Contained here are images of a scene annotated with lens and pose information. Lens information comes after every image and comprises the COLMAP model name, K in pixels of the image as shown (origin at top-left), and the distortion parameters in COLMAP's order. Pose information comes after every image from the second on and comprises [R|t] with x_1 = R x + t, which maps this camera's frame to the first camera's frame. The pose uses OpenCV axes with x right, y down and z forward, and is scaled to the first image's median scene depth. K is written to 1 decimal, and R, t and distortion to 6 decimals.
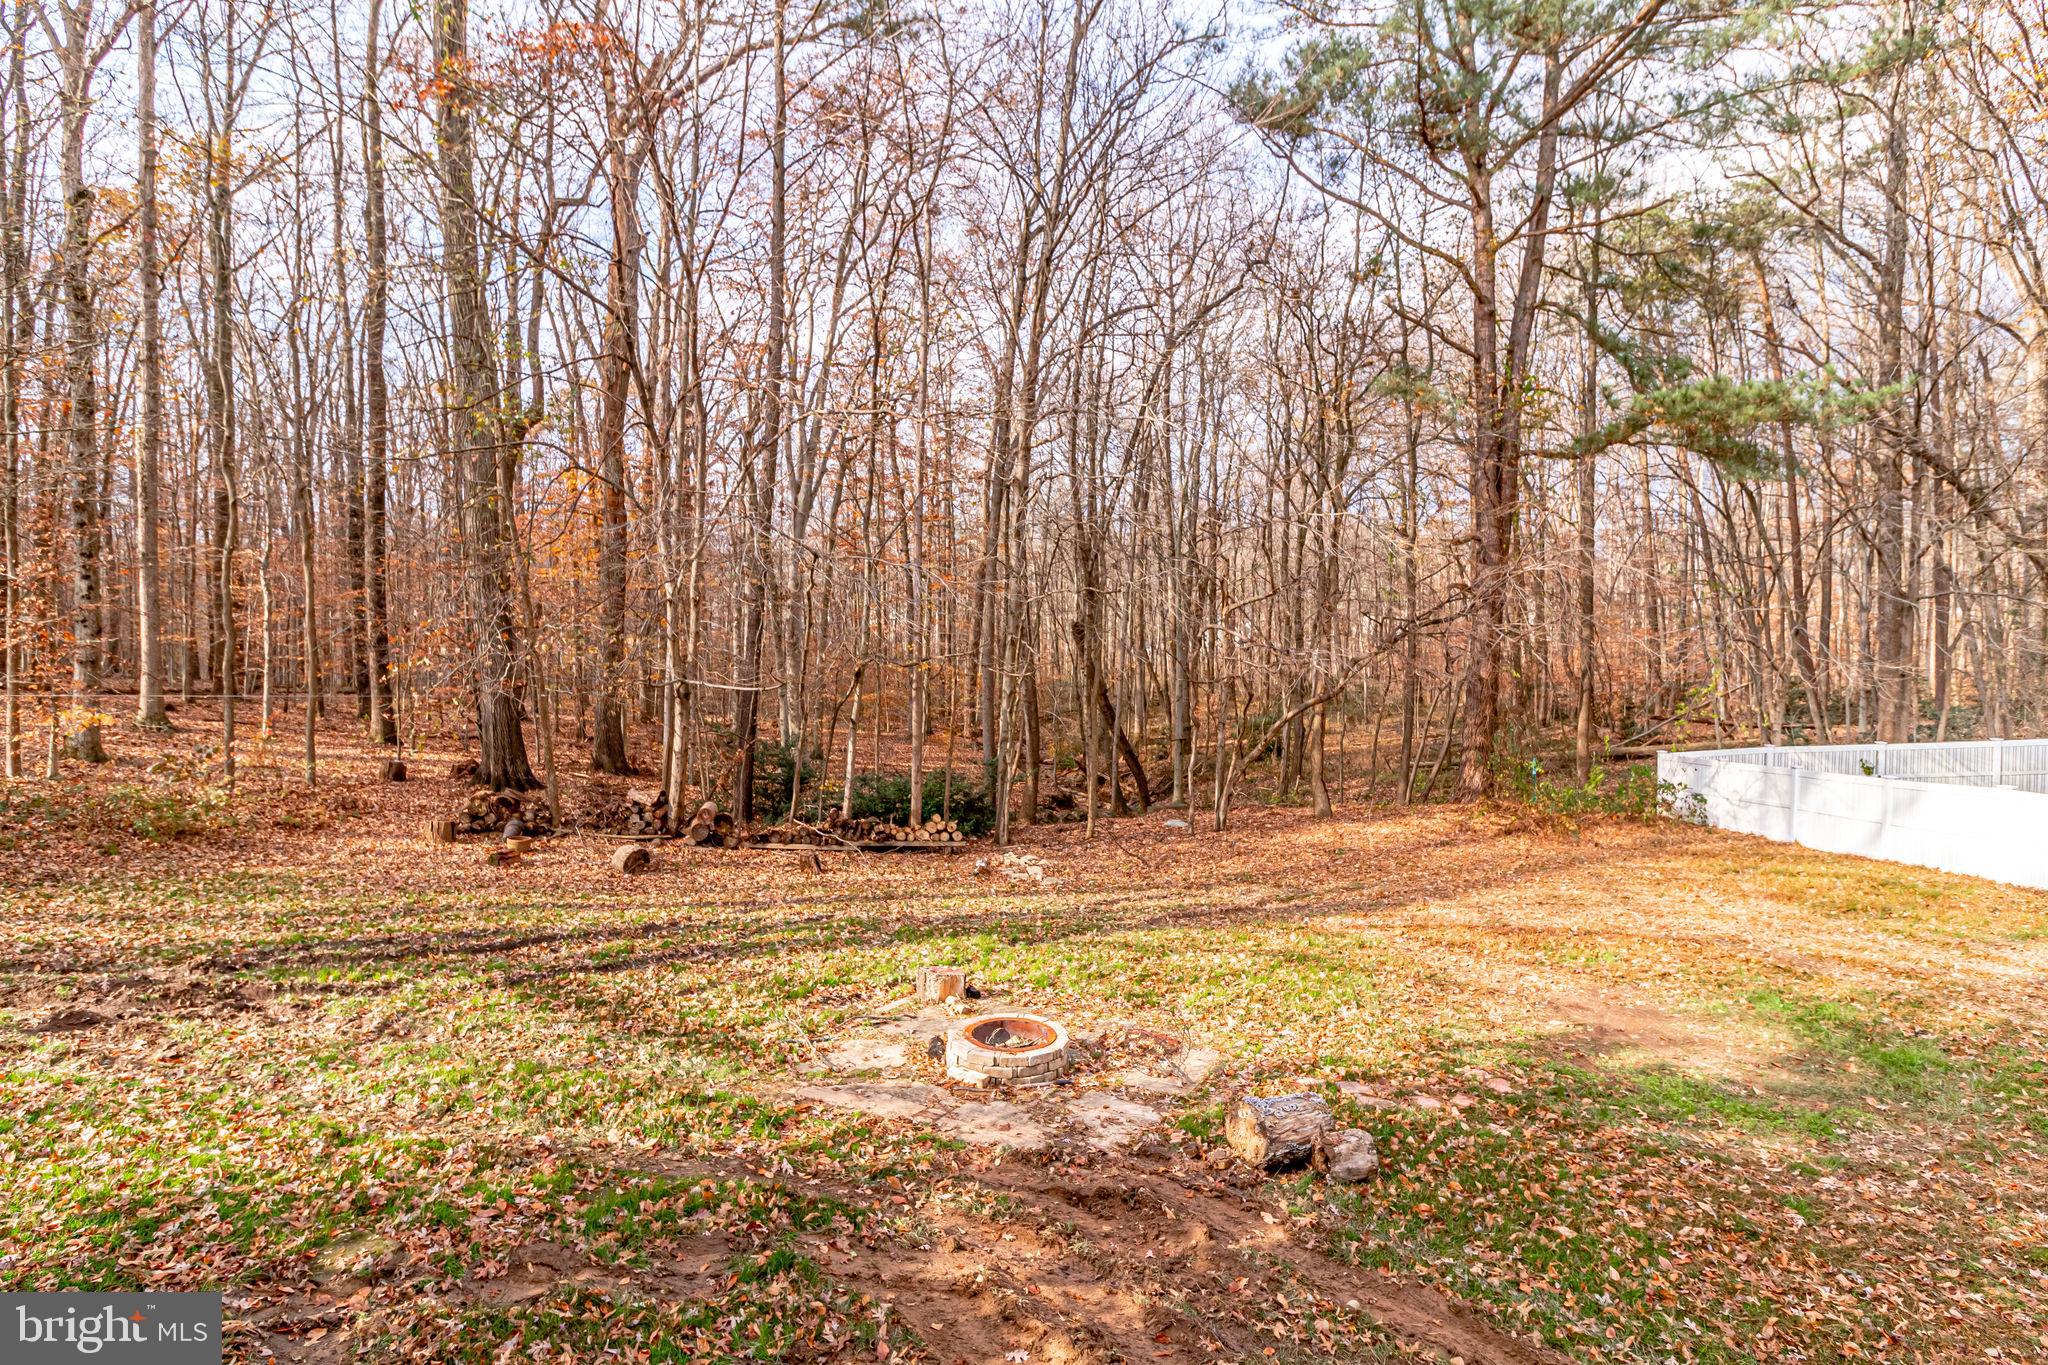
lens RADIAL K [[1136.8, 0, 1026.3], [0, 1136.8, 679.0], [0, 0, 1]] dist [0.004066, 0.001501]
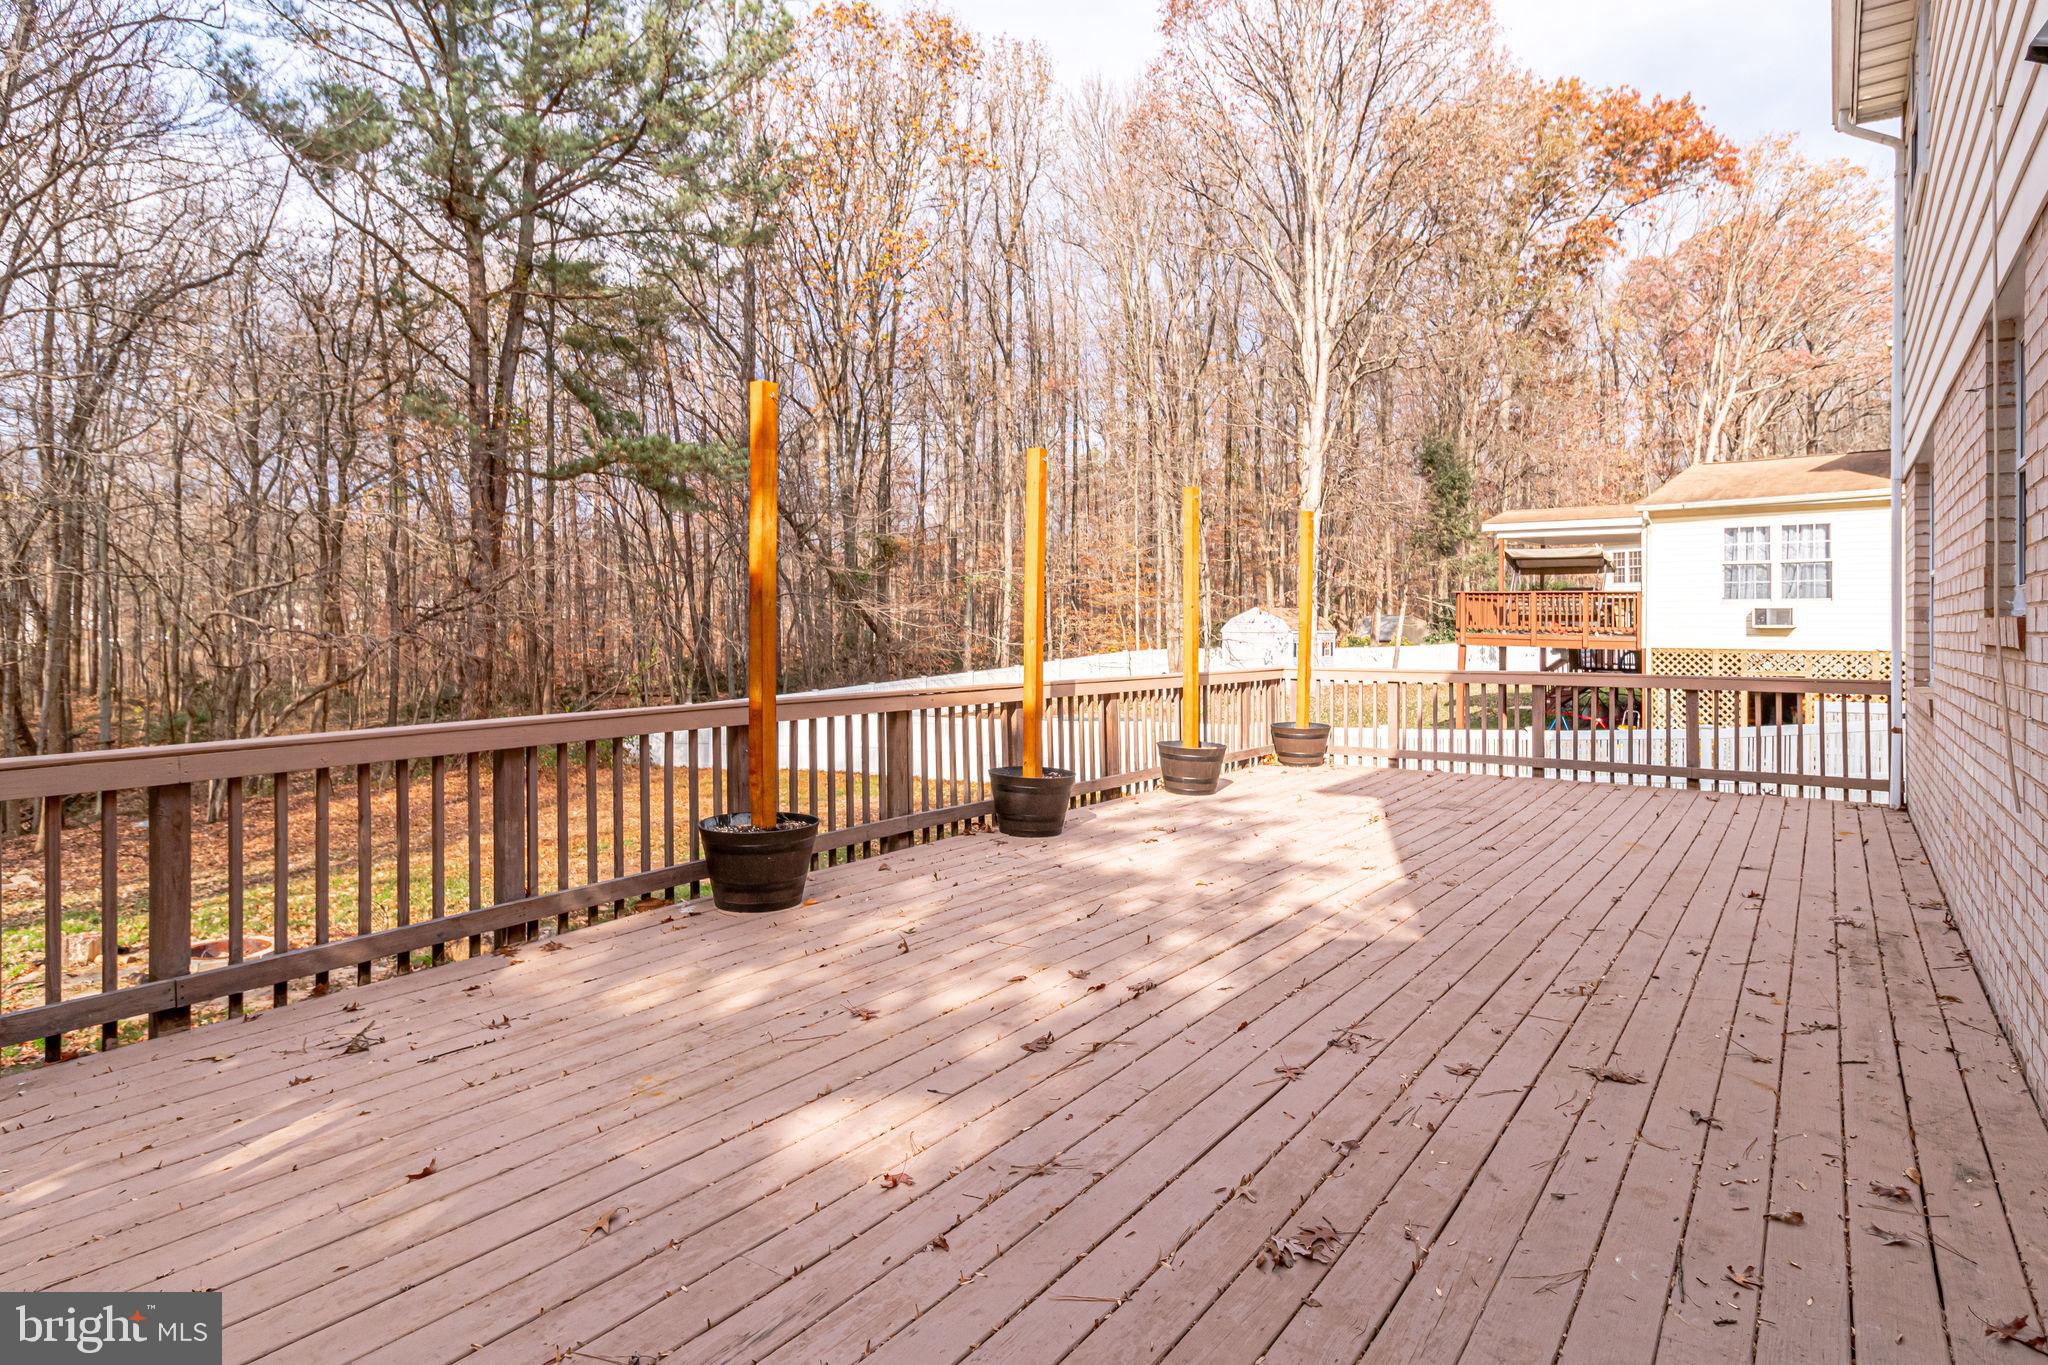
lens RADIAL K [[1136.8, 0, 1018.4], [0, 1136.8, 660.9], [0, 0, 1]] dist [0.004066, 0.001501]
pose [[0.621083, -0.022286, 0.783428, -0.179939], [0.026089, 0.999630, 0.007754, 0.006525], [-0.783311, 0.015623, 0.621434, -0.161695]]
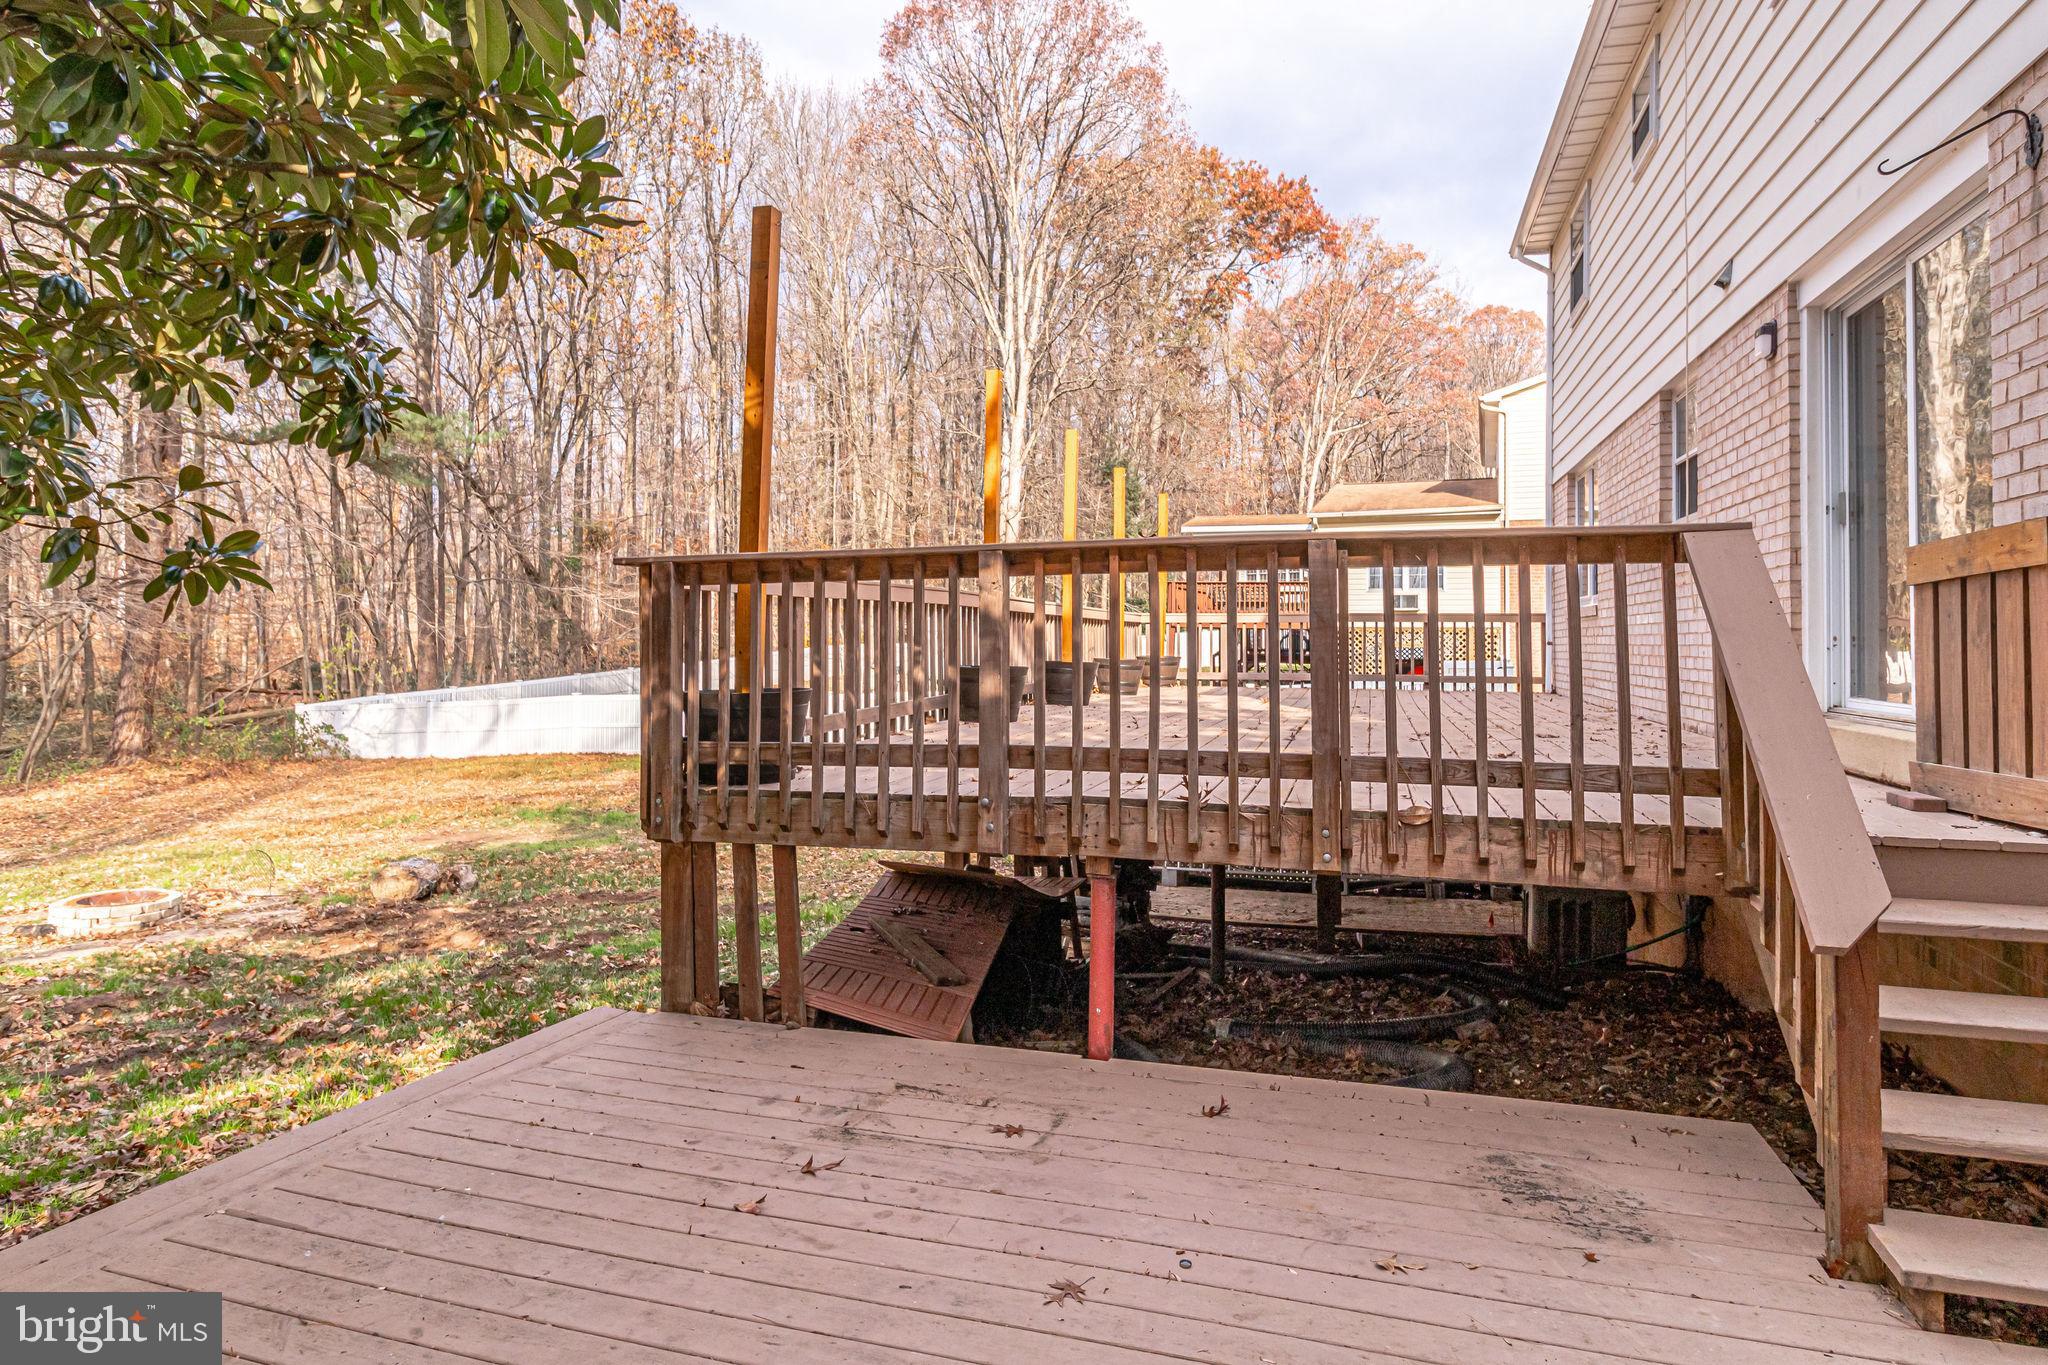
lens RADIAL K [[1136.8, 0, 1022.5], [0, 1136.8, 672.2], [0, 0, 1]] dist [0.004066, 0.001501]
pose [[0.347038, -0.028337, 0.937423, -0.305839], [0.024918, 0.999469, 0.020988, 0.026765], [-0.937520, 0.016076, 0.347560, -0.119851]]
